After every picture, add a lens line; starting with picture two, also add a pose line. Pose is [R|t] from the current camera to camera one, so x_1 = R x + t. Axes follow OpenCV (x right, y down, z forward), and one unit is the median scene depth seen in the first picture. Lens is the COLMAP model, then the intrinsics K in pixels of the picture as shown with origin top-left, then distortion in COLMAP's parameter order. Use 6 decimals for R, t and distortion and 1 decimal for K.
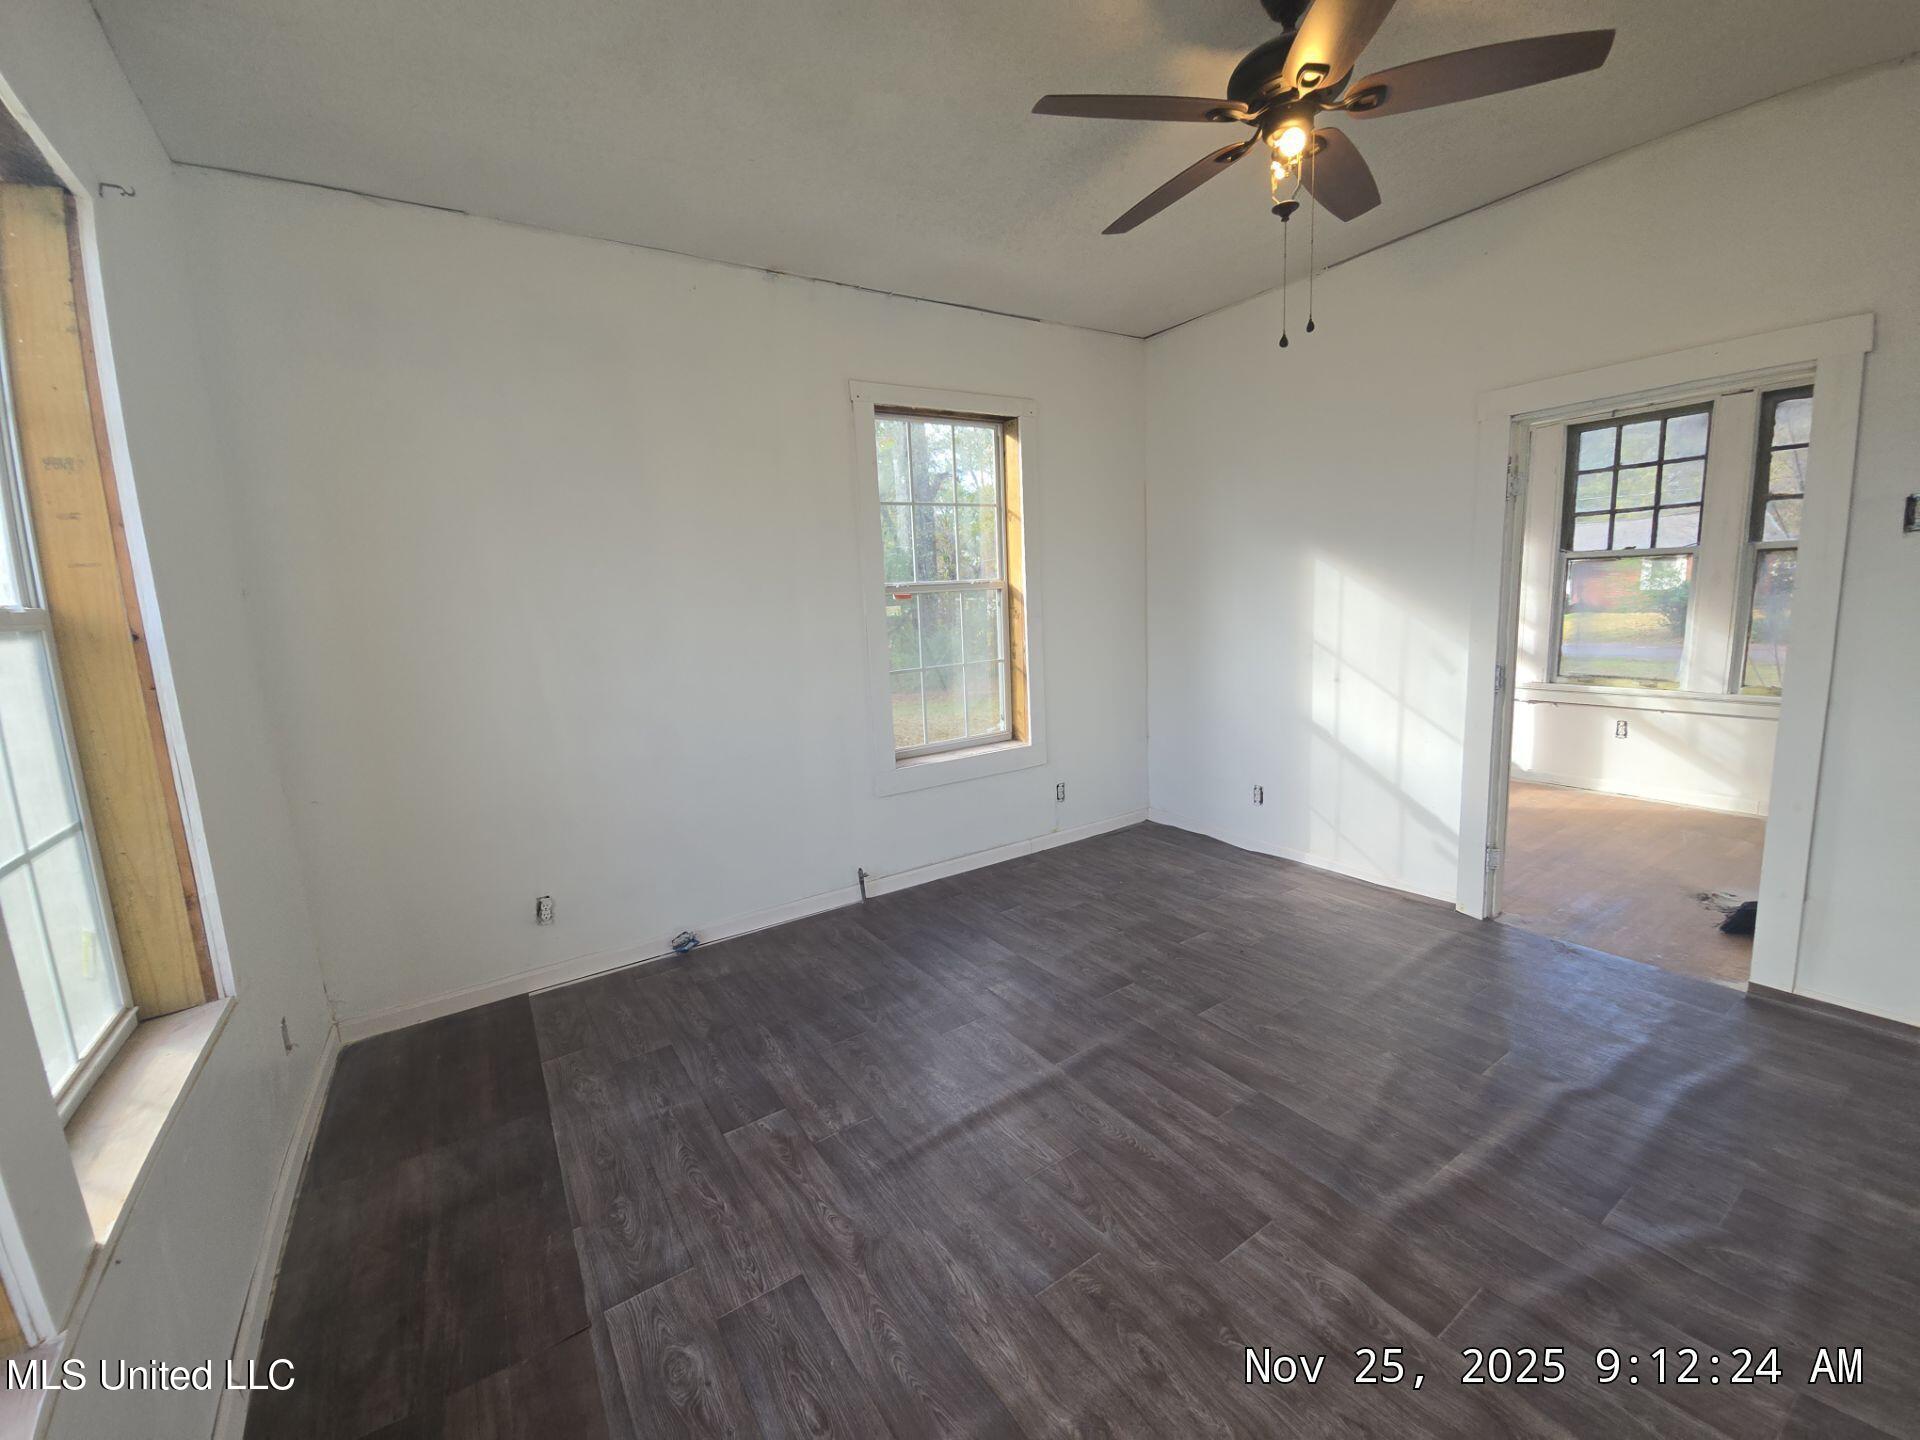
lens RADIAL K [[798.4, 0, 958.1], [0, 798.4, 716.4], [0, 0, 1]] dist [0.002763, -0.007354]
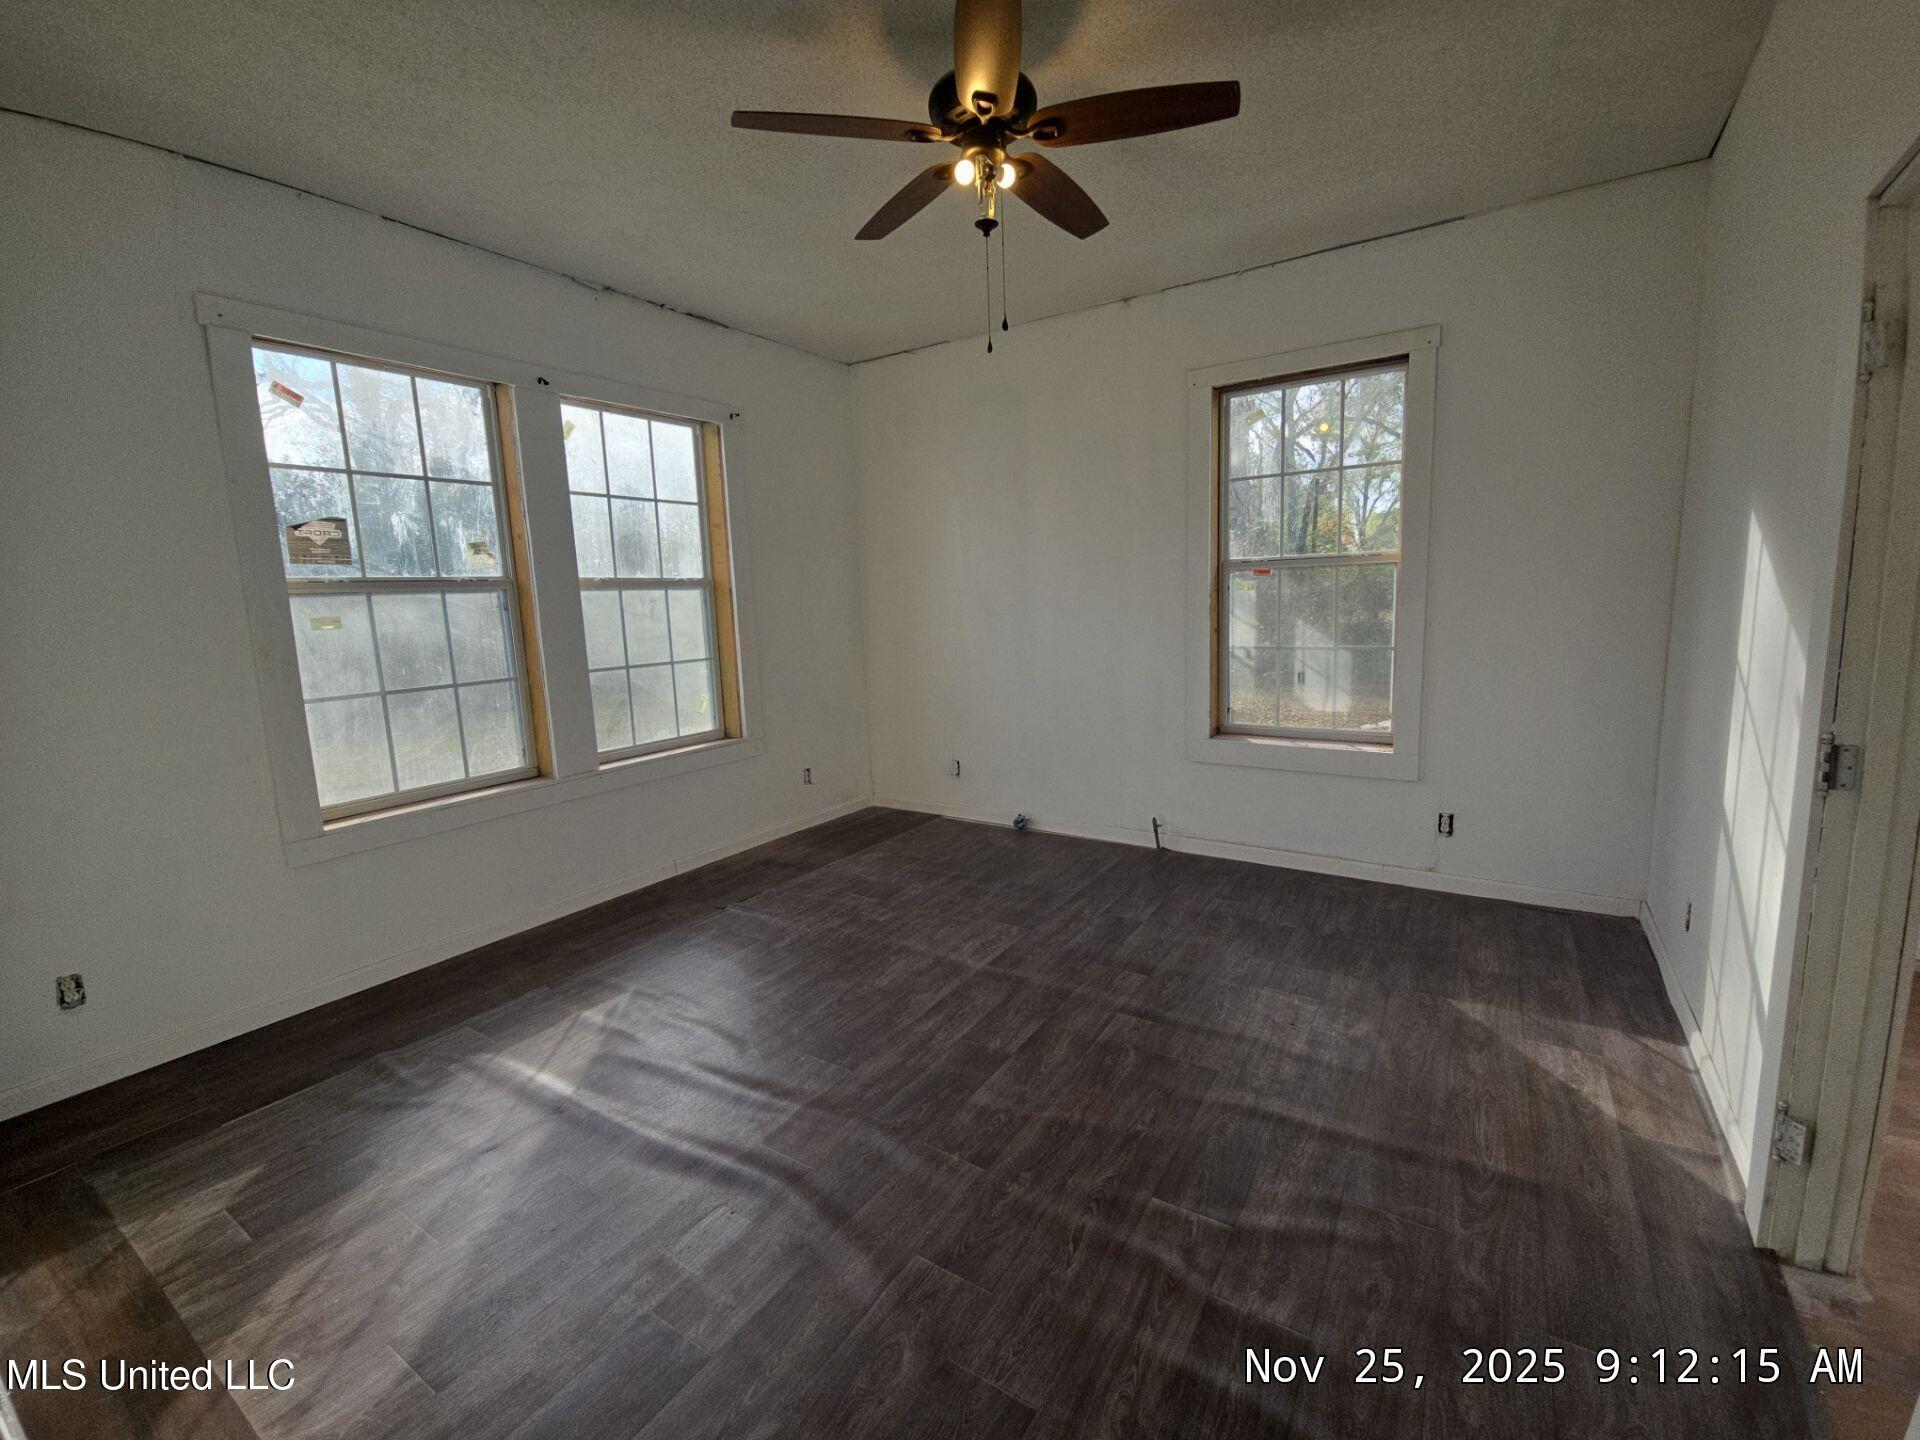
lens RADIAL K [[798.4, 0, 961.1], [0, 798.4, 715.1], [0, 0, 1]] dist [0.002763, -0.007354]
pose [[0.393090, 0.174519, -0.902786, 1.028588], [-0.128843, 0.982591, 0.133845, -0.088088], [0.910428, 0.063705, 0.408732, 0.398449]]
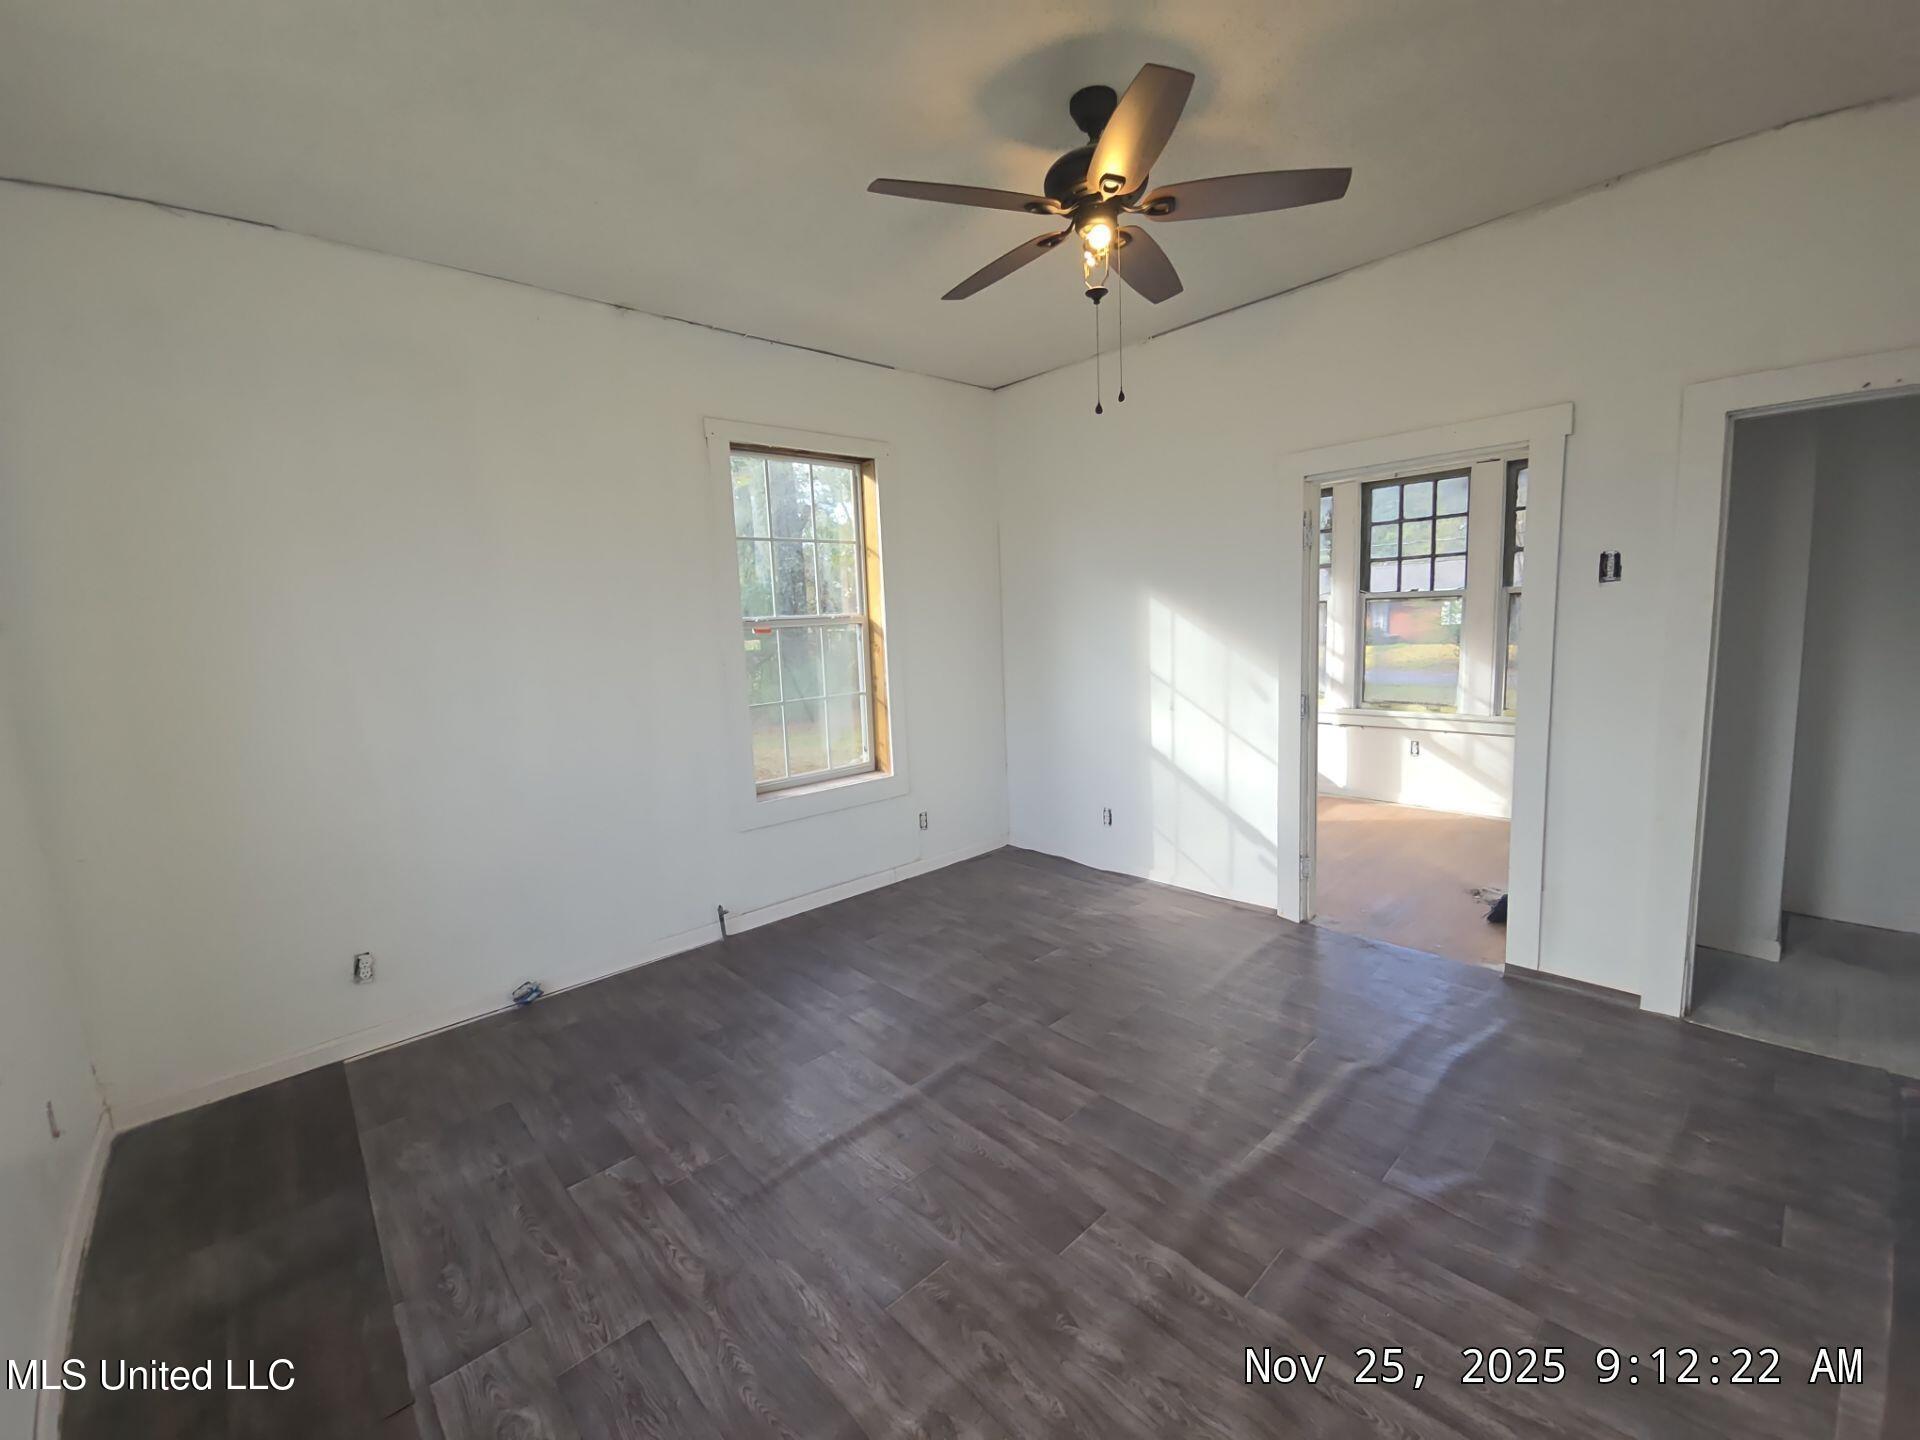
lens RADIAL K [[798.4, 0, 964.2], [0, 798.4, 713.9], [0, 0, 1]] dist [0.002763, -0.007354]
pose [[0.986381, -0.012657, 0.163990, 0.022648], [0.019454, 0.999014, -0.039904, -0.000287], [-0.163323, 0.042551, 0.985655, -0.040344]]
